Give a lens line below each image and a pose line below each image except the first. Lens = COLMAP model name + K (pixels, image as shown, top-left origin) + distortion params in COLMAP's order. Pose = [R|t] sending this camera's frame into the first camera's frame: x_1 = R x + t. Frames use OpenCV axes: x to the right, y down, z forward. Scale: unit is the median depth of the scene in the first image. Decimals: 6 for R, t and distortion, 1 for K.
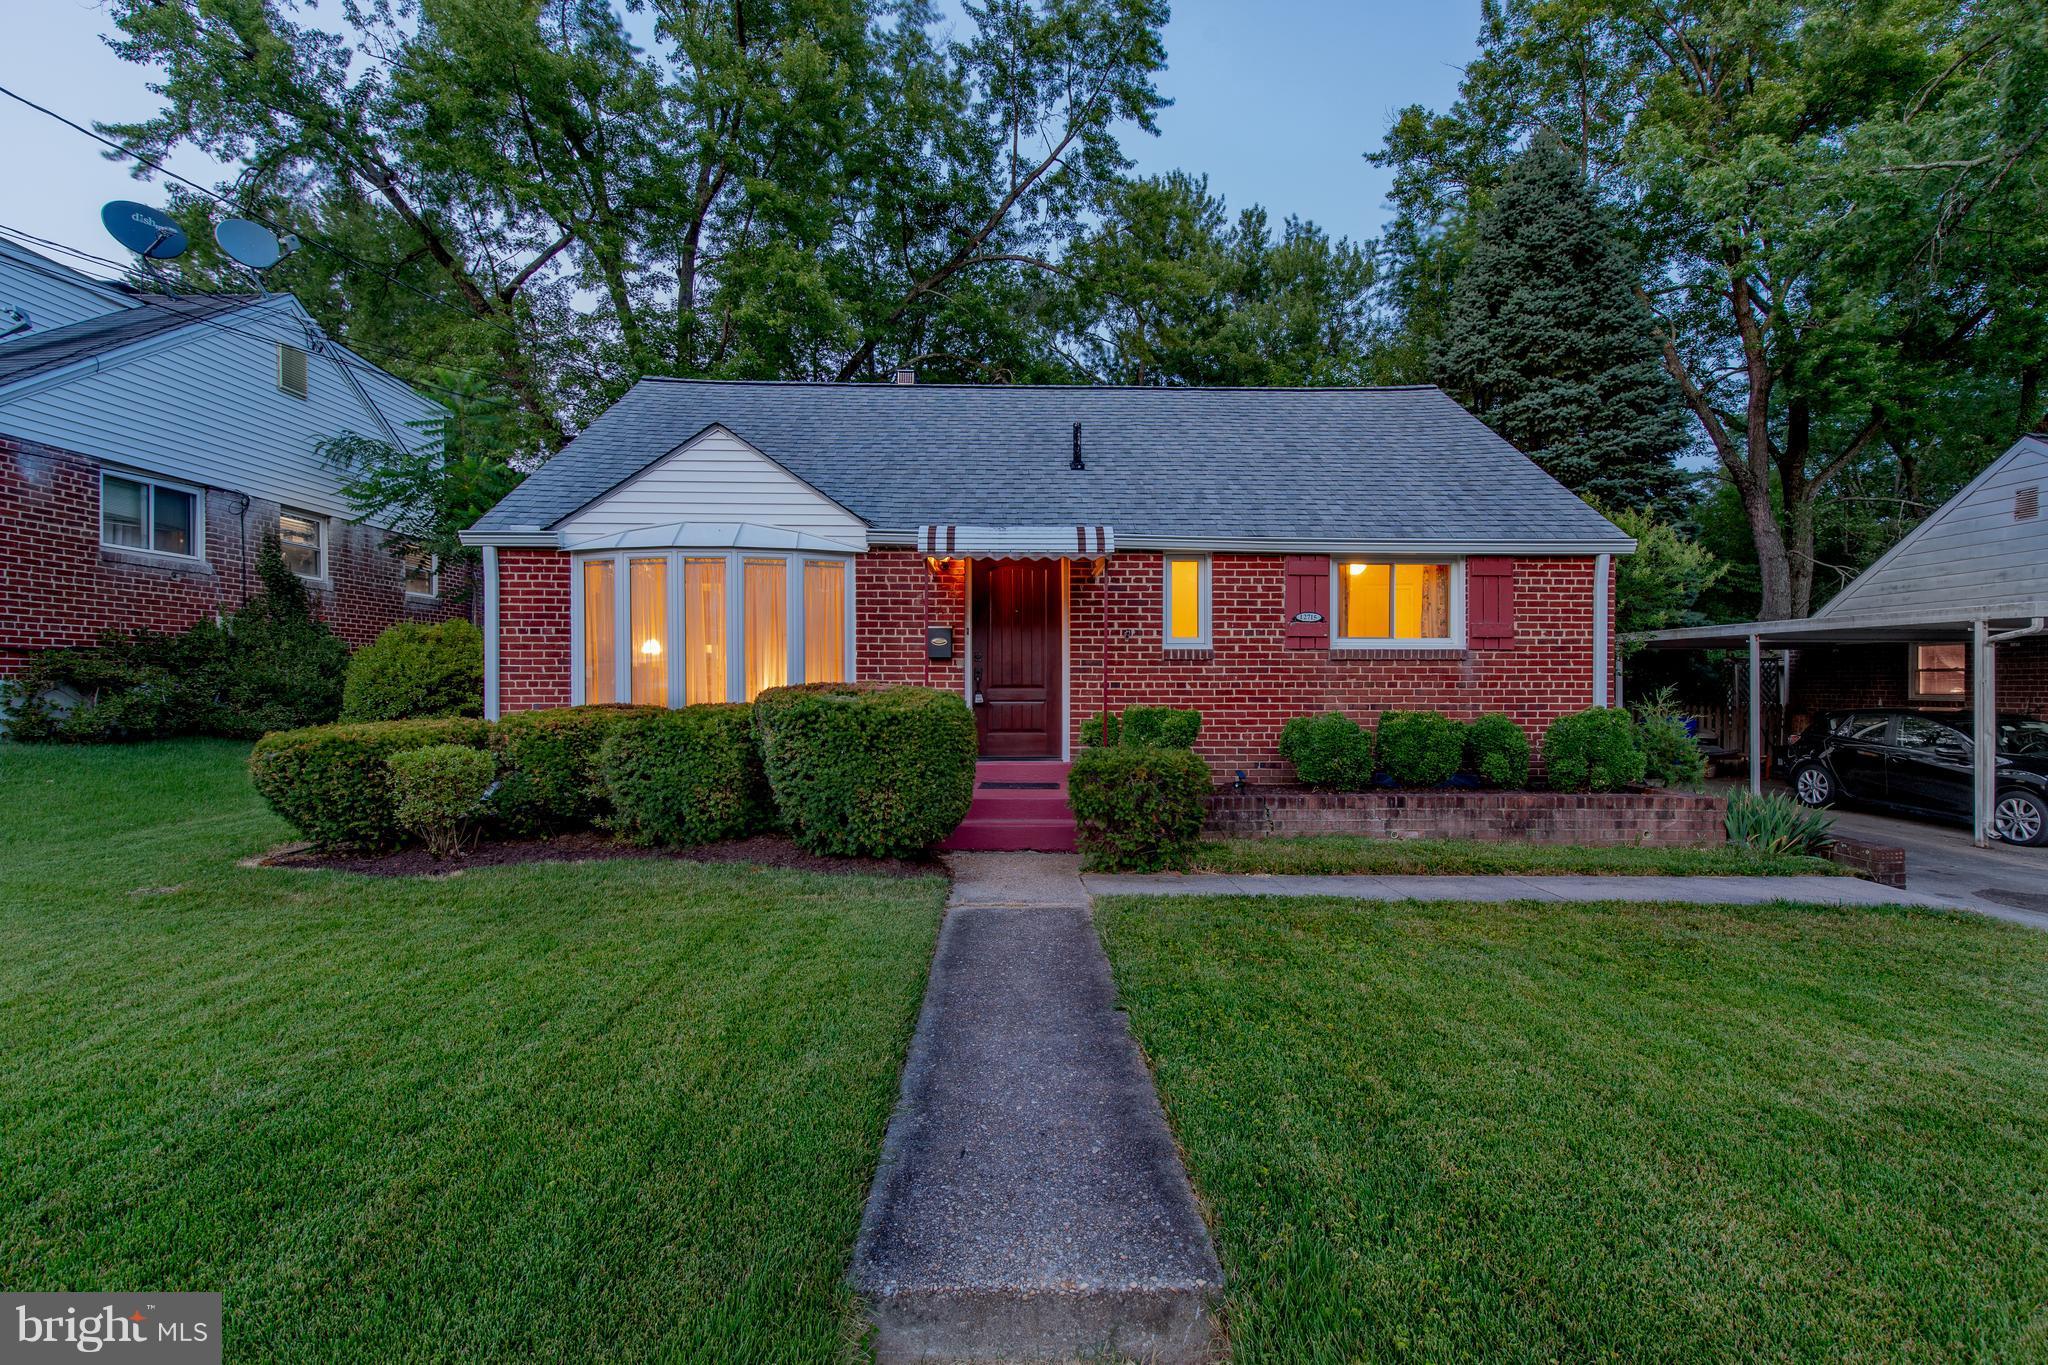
lens RADIAL K [[957.9, 0, 1016.4], [0, 957.9, 677.1], [0, 0, 1]] dist [0.001737, 0.000348]
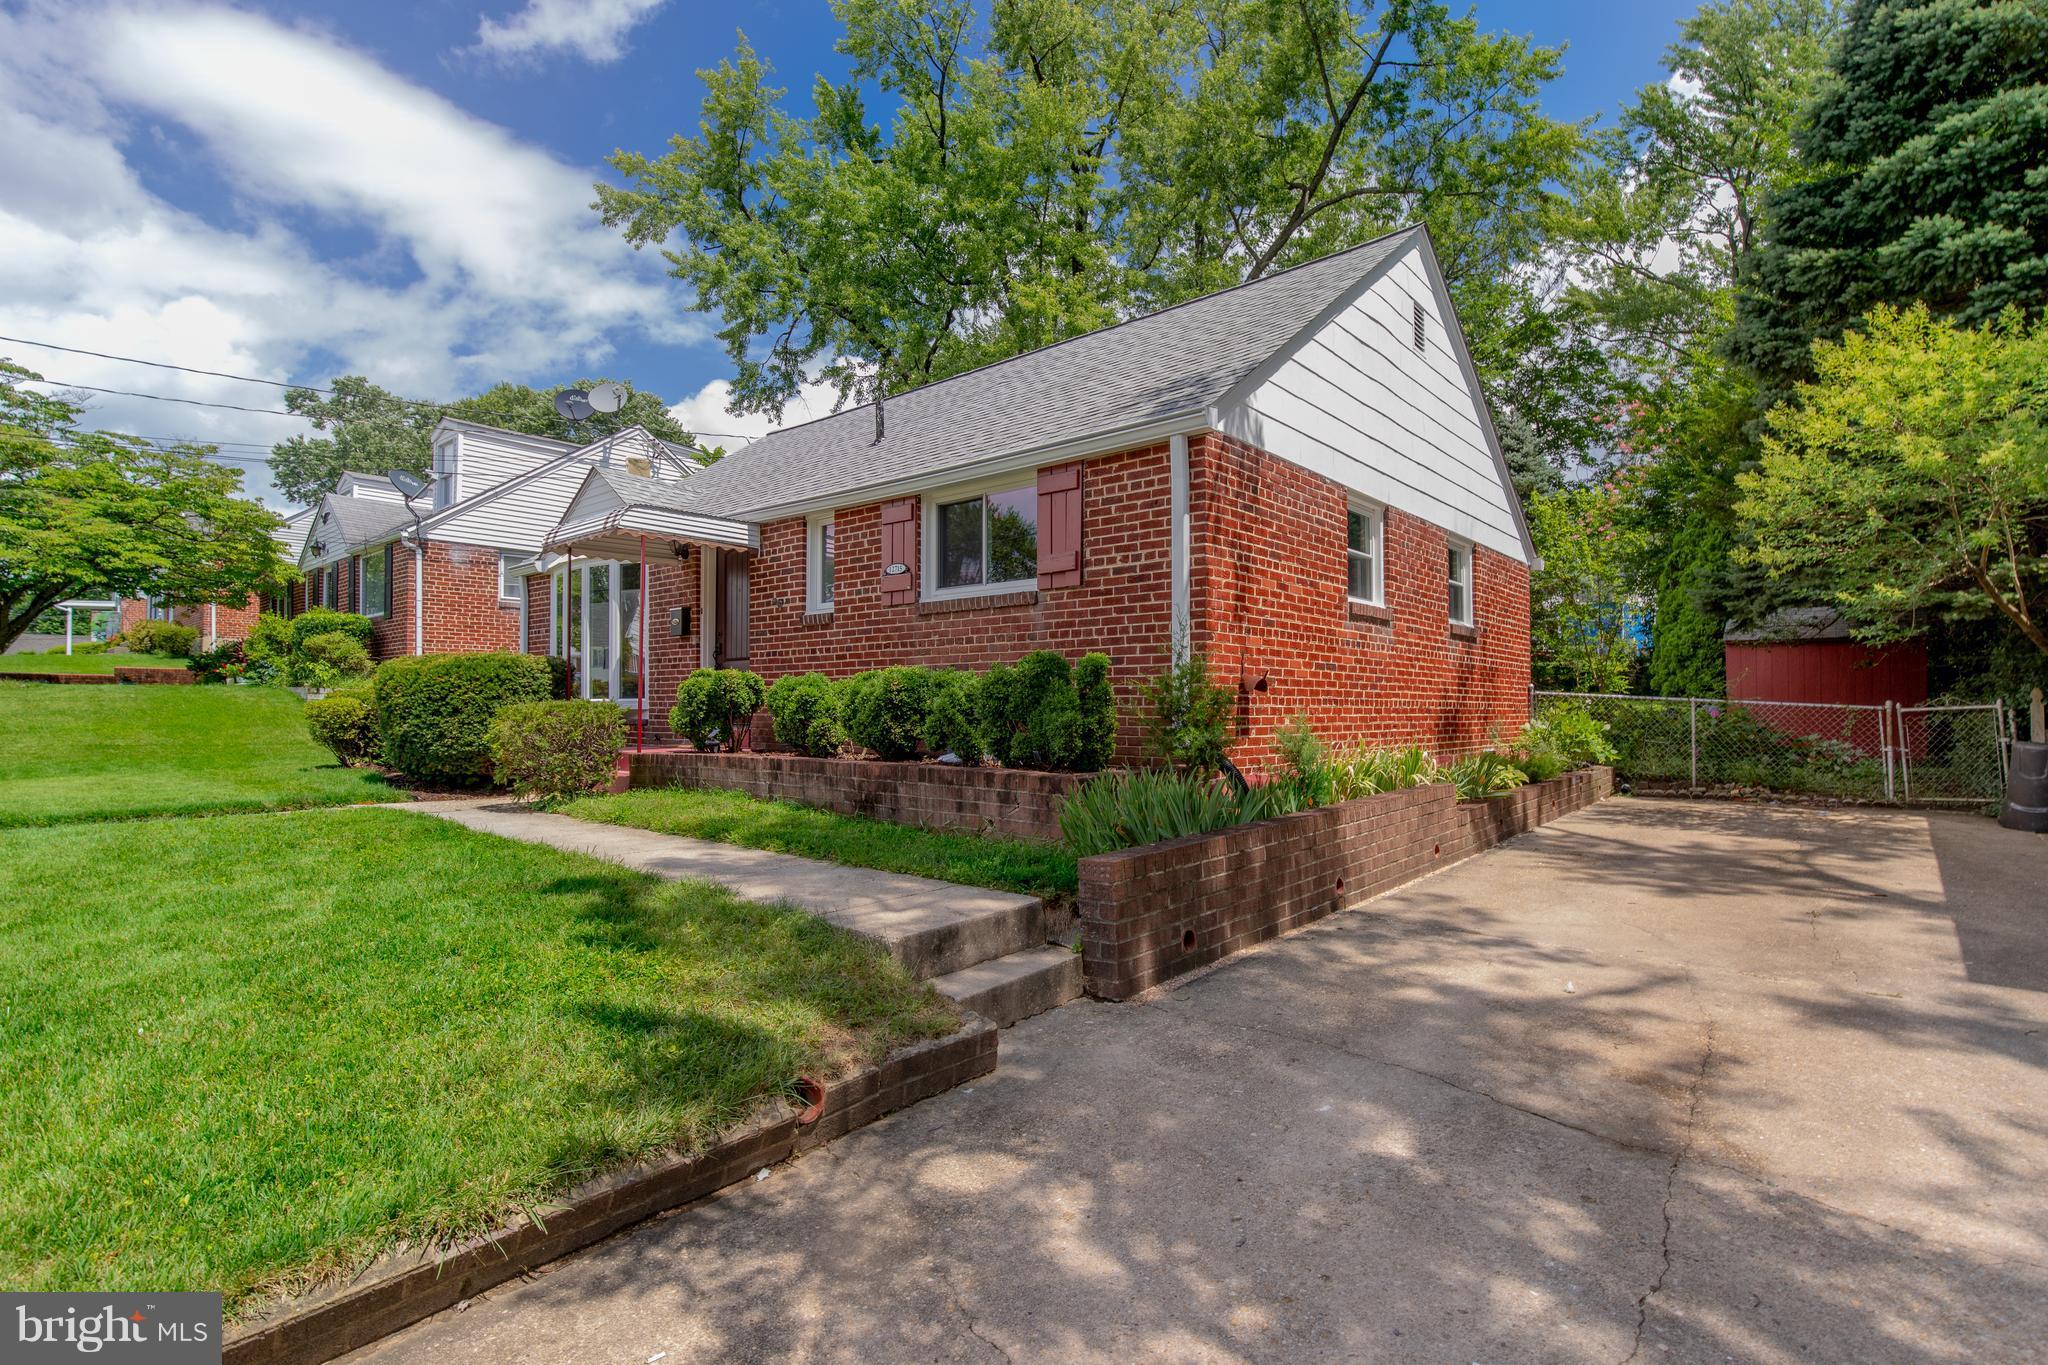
lens RADIAL K [[957.9, 0, 1016.8], [0, 957.9, 698.8], [0, 0, 1]] dist [0.001737, 0.000348]
pose [[0.741034, -0.007392, -0.671427, 0.980360], [0.006427, 0.999972, -0.003916, 0.062462], [0.671437, -0.001413, 0.741060, 0.408590]]
